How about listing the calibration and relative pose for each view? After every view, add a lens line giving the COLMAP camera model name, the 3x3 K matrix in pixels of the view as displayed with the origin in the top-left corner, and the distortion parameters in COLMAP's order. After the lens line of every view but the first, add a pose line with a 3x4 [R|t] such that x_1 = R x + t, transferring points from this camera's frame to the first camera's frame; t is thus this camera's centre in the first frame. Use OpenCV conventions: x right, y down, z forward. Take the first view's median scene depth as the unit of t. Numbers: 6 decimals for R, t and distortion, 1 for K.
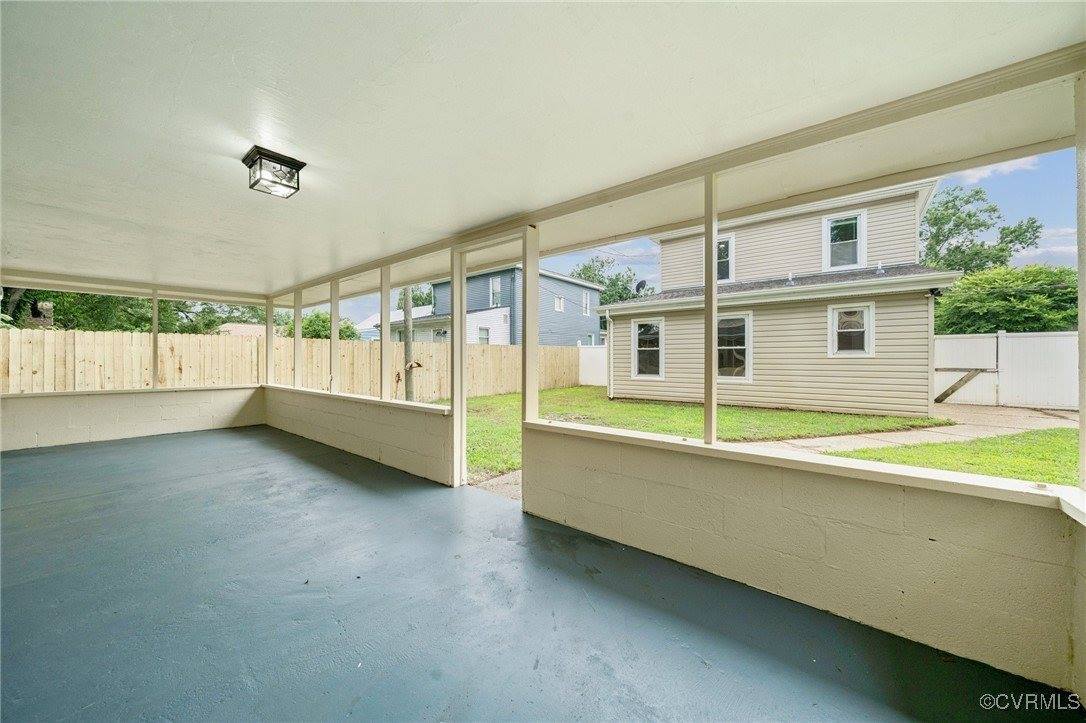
lens RADIAL K [[385.2, 0, 547.5], [0, 385.2, 358.1], [0, 0, 1]] dist [0.000884, -0.000364]
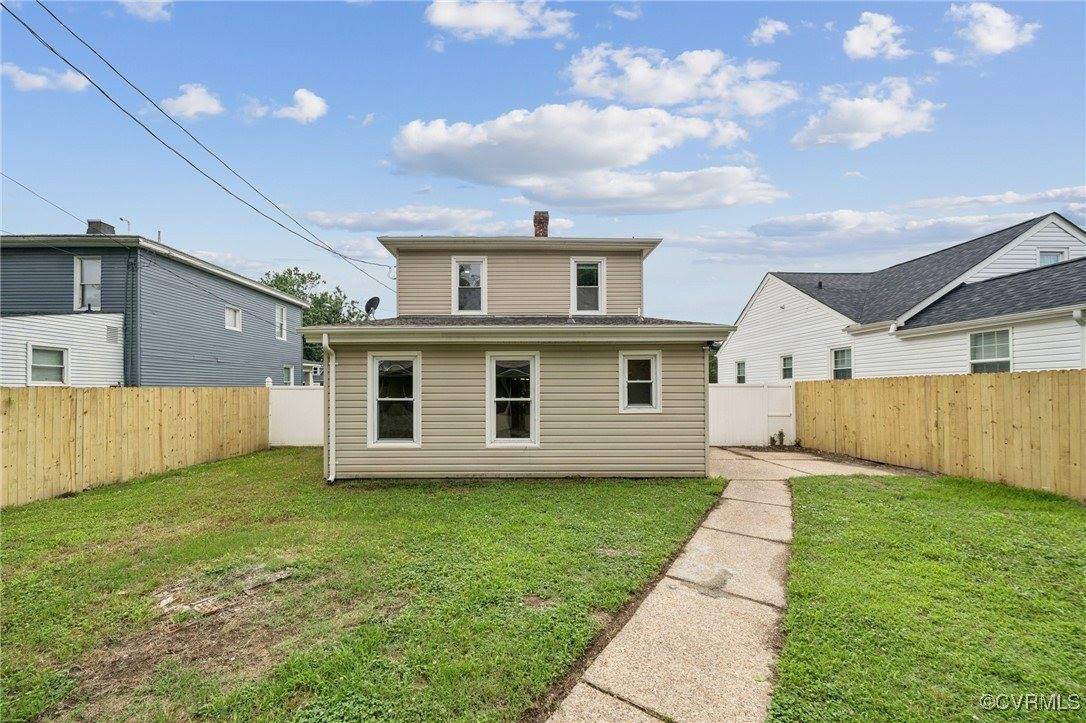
lens RADIAL K [[385.2, 0, 520.9], [0, 385.2, 386.9], [0, 0, 1]] dist [0.000884, -0.000364]
pose [[0.789443, 0.004959, 0.613804, 0.027406], [-0.000364, 0.999971, -0.007611, -0.036730], [-0.613823, 0.005785, 0.789422, 0.328520]]
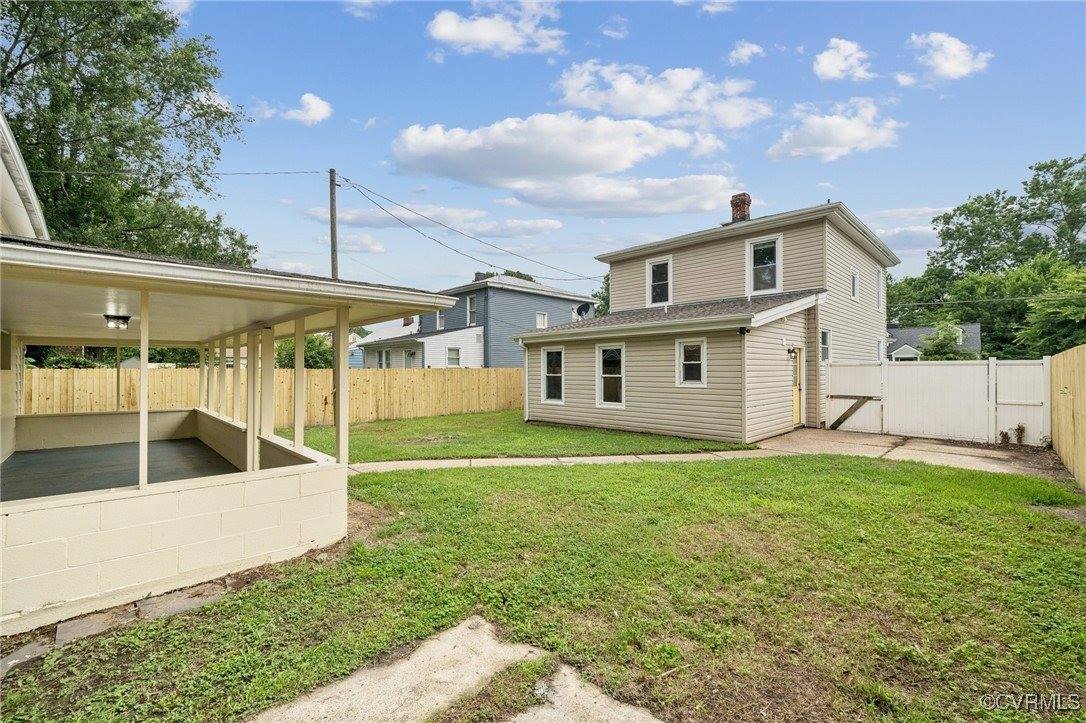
lens RADIAL K [[455.1, 0, 552.4], [0, 455.1, 363.0], [0, 0, 1]] dist [0.010304, 0.000189]
pose [[0.992040, -0.003118, -0.125886, 0.382114], [0.001363, 0.999901, -0.014022, -0.036561], [0.125918, 0.013739, 0.991946, -0.236694]]
